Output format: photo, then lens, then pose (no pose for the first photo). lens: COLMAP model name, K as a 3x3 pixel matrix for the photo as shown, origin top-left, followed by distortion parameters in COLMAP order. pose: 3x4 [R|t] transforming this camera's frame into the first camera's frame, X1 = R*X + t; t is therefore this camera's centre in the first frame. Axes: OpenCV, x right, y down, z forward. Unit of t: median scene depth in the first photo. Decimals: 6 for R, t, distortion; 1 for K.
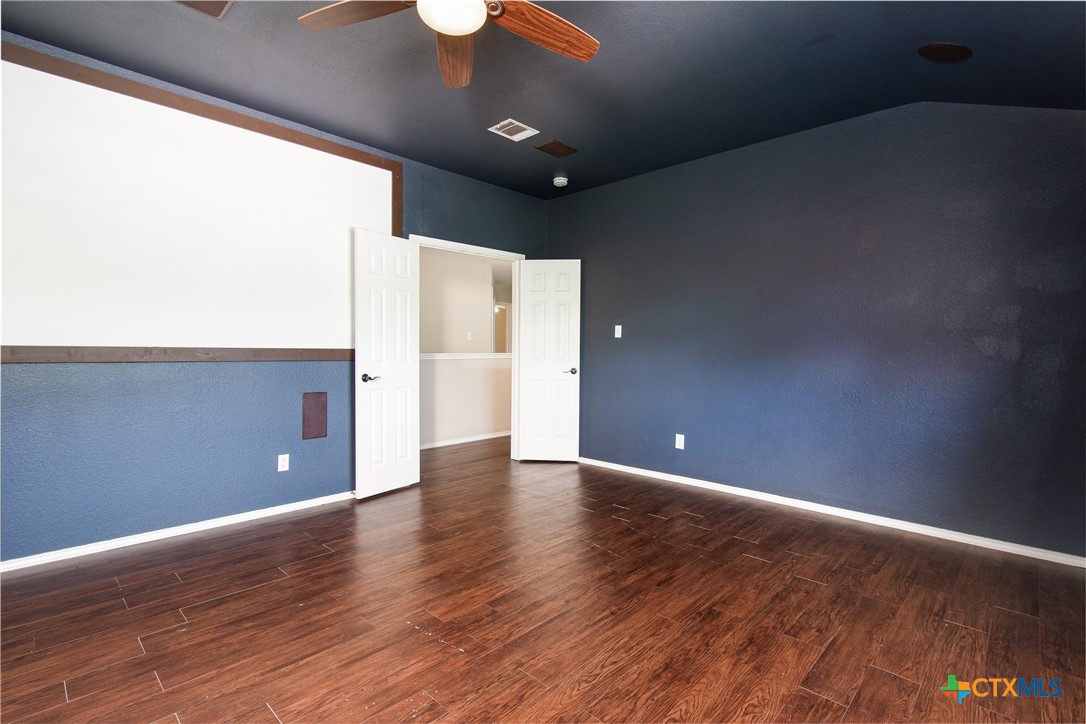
lens RADIAL K [[516.9, 0, 542.7], [0, 516.9, 351.9], [0, 0, 1]] dist [-0.003453, -0.001161]
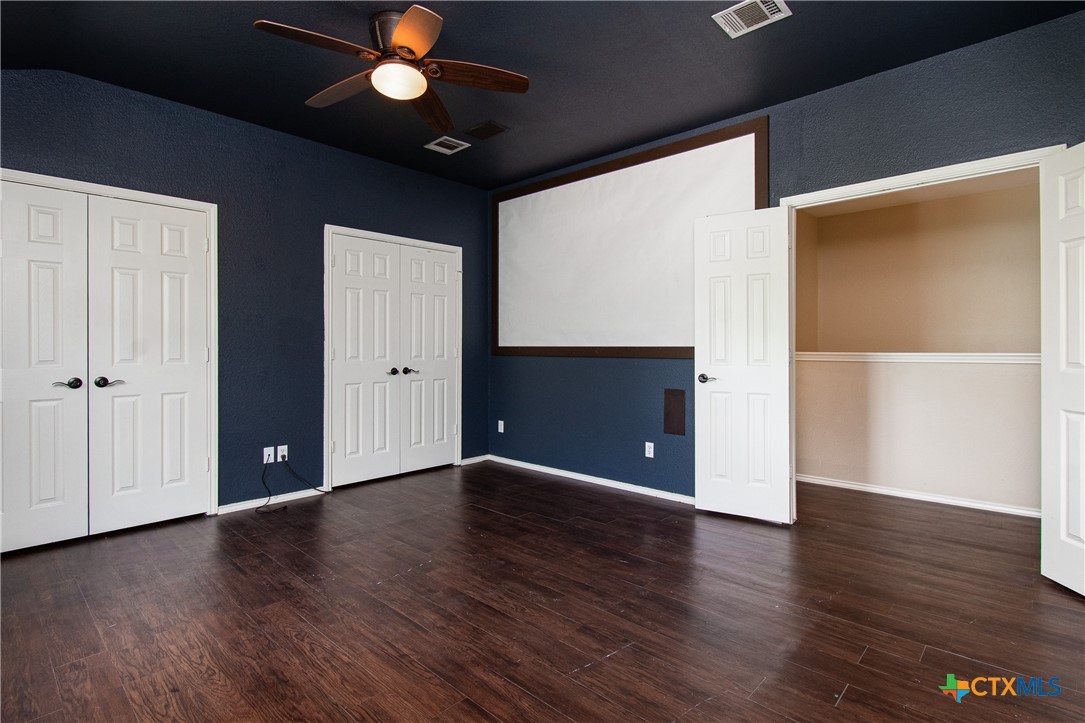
lens RADIAL K [[532.6, 0, 547.1], [0, 532.6, 339.5], [0, 0, 1]] dist [-0.001058, -0.000638]
pose [[0.011679, -0.017064, -0.999786, 0.638728], [-0.003350, 0.999848, -0.017104, -0.001335], [0.999926, 0.003549, 0.011620, 0.761471]]
